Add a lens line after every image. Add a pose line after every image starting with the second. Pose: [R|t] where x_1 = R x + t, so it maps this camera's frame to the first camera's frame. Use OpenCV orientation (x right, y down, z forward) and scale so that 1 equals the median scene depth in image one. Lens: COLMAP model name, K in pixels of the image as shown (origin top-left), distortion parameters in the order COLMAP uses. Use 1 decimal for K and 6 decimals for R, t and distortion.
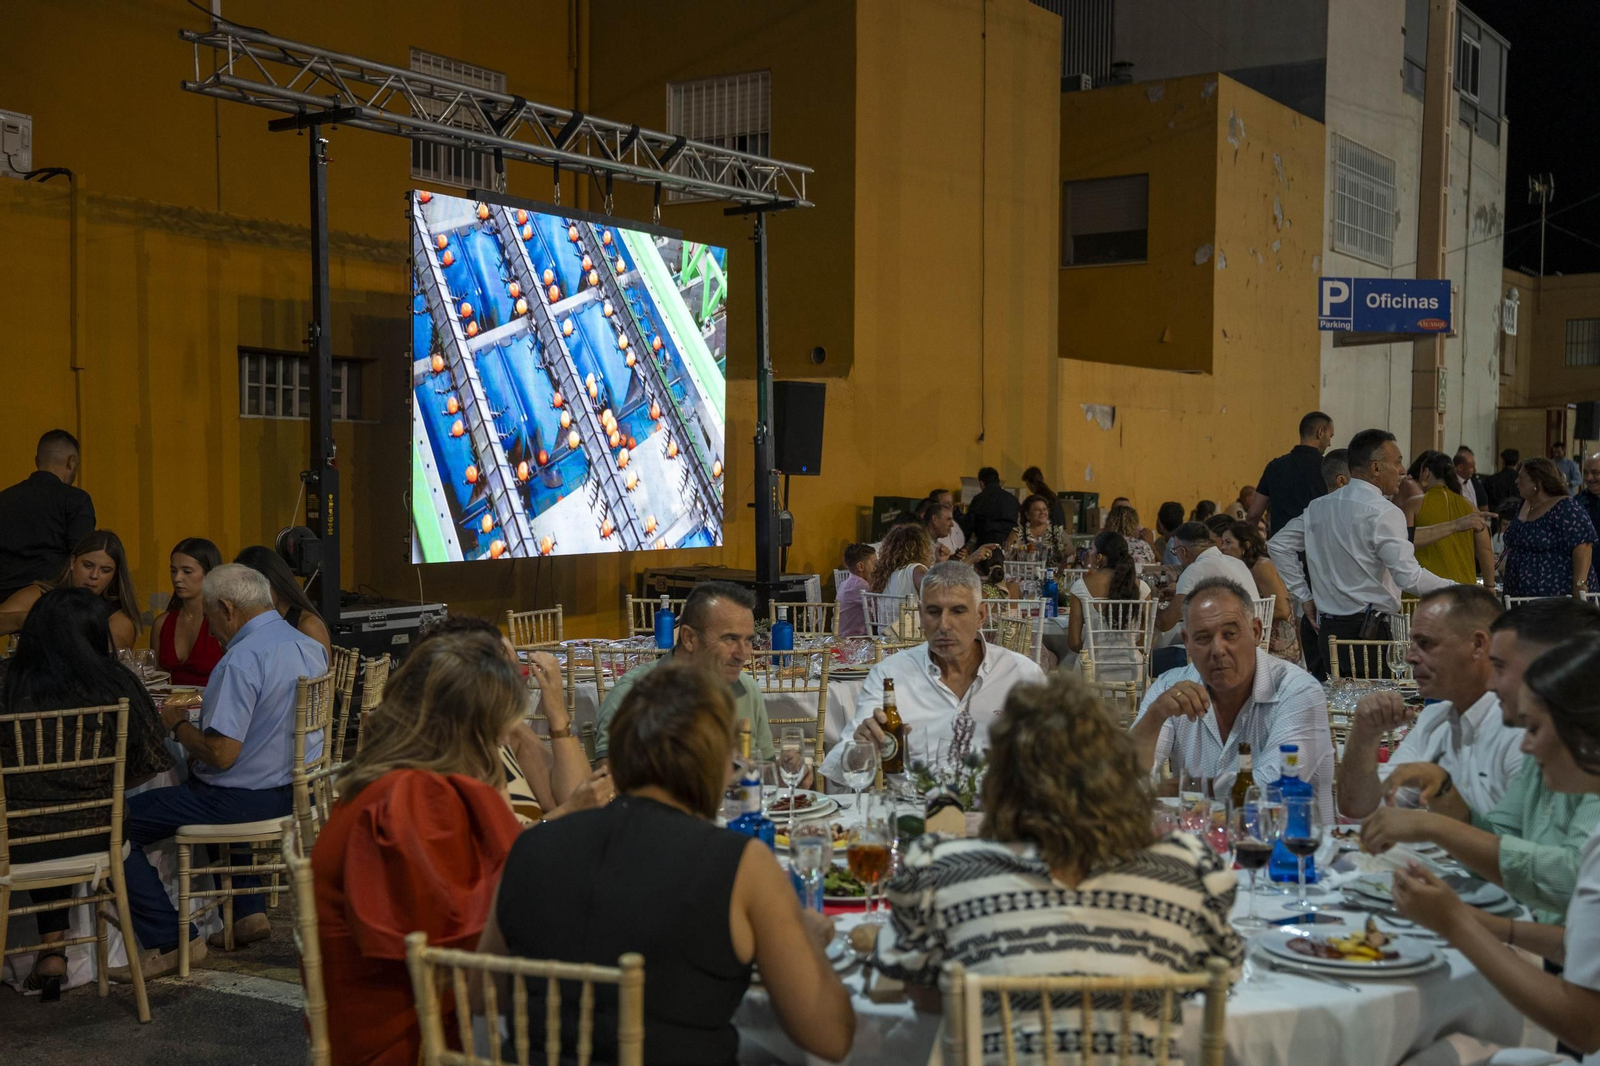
lens RADIAL K [[1854.6, 0, 800.9], [0, 1854.6, 536.4], [0, 0, 1]] dist [0.079320, 0.000000]
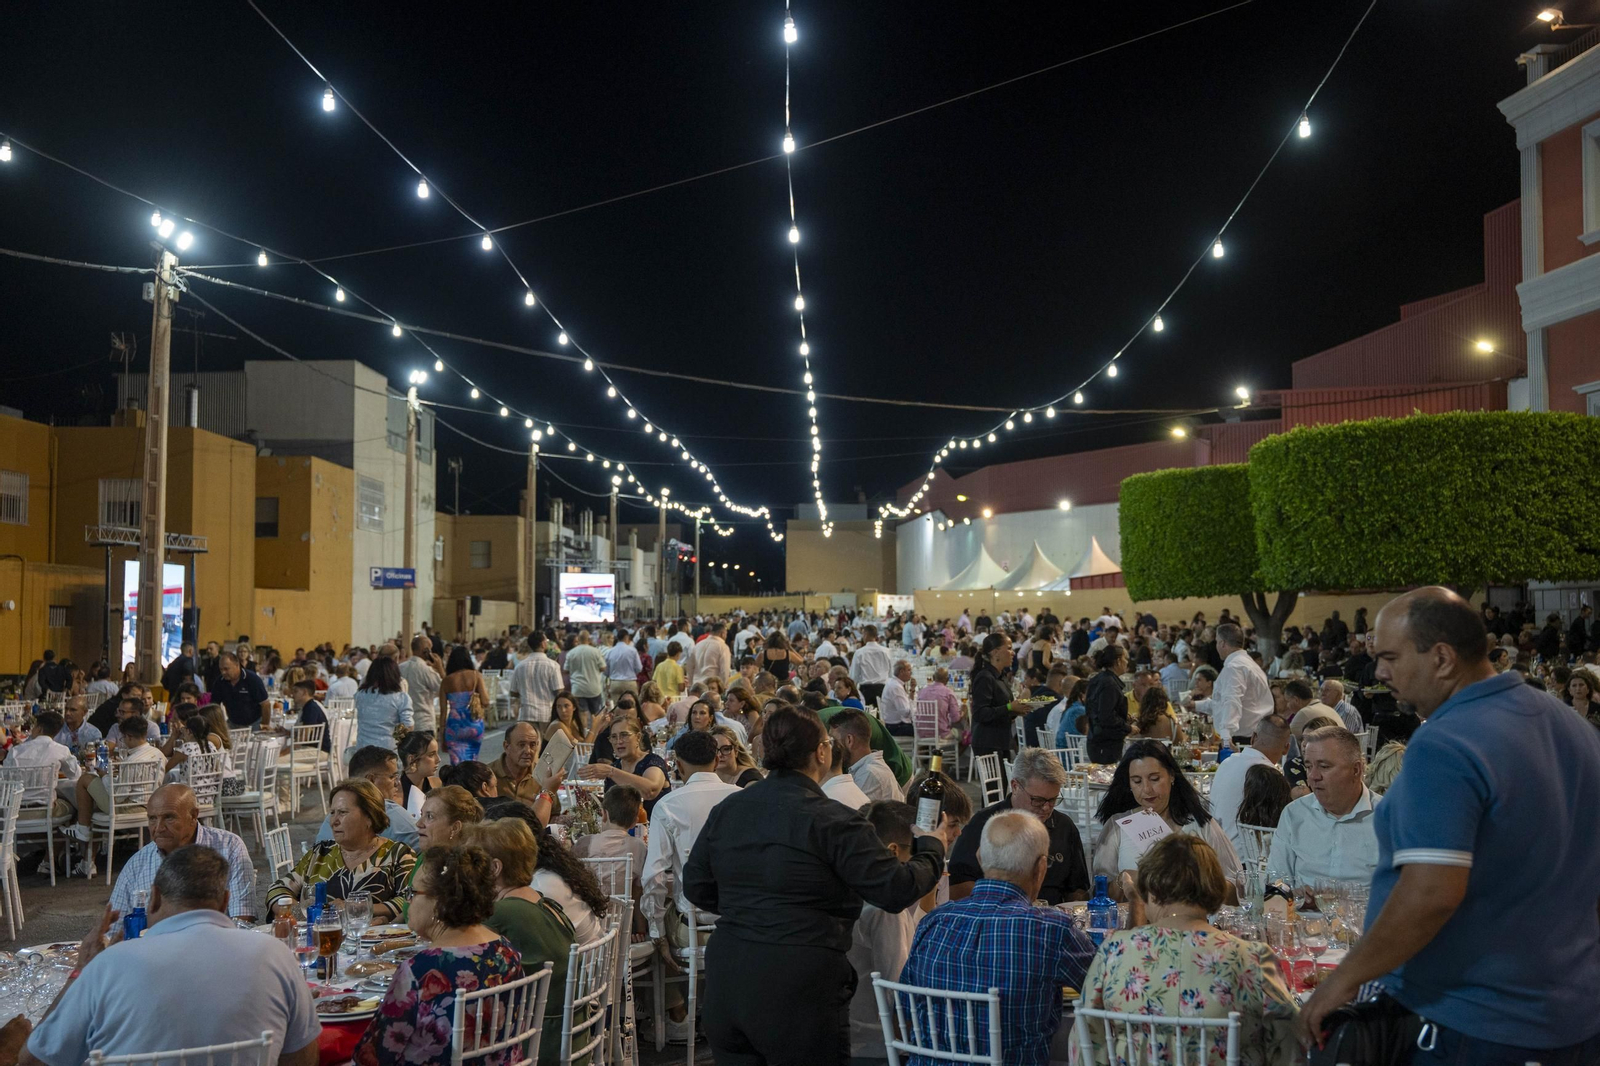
lens RADIAL K [[1702.4, 0, 800.4], [0, 1702.4, 534.1], [0, 0, 1]] dist [0.009128, 0.000000]
pose [[0.844623, 0.017136, 0.535087, -0.362515], [0.028378, 0.996649, -0.076711, 0.016961], [-0.534608, 0.079976, 0.841307, -0.994313]]
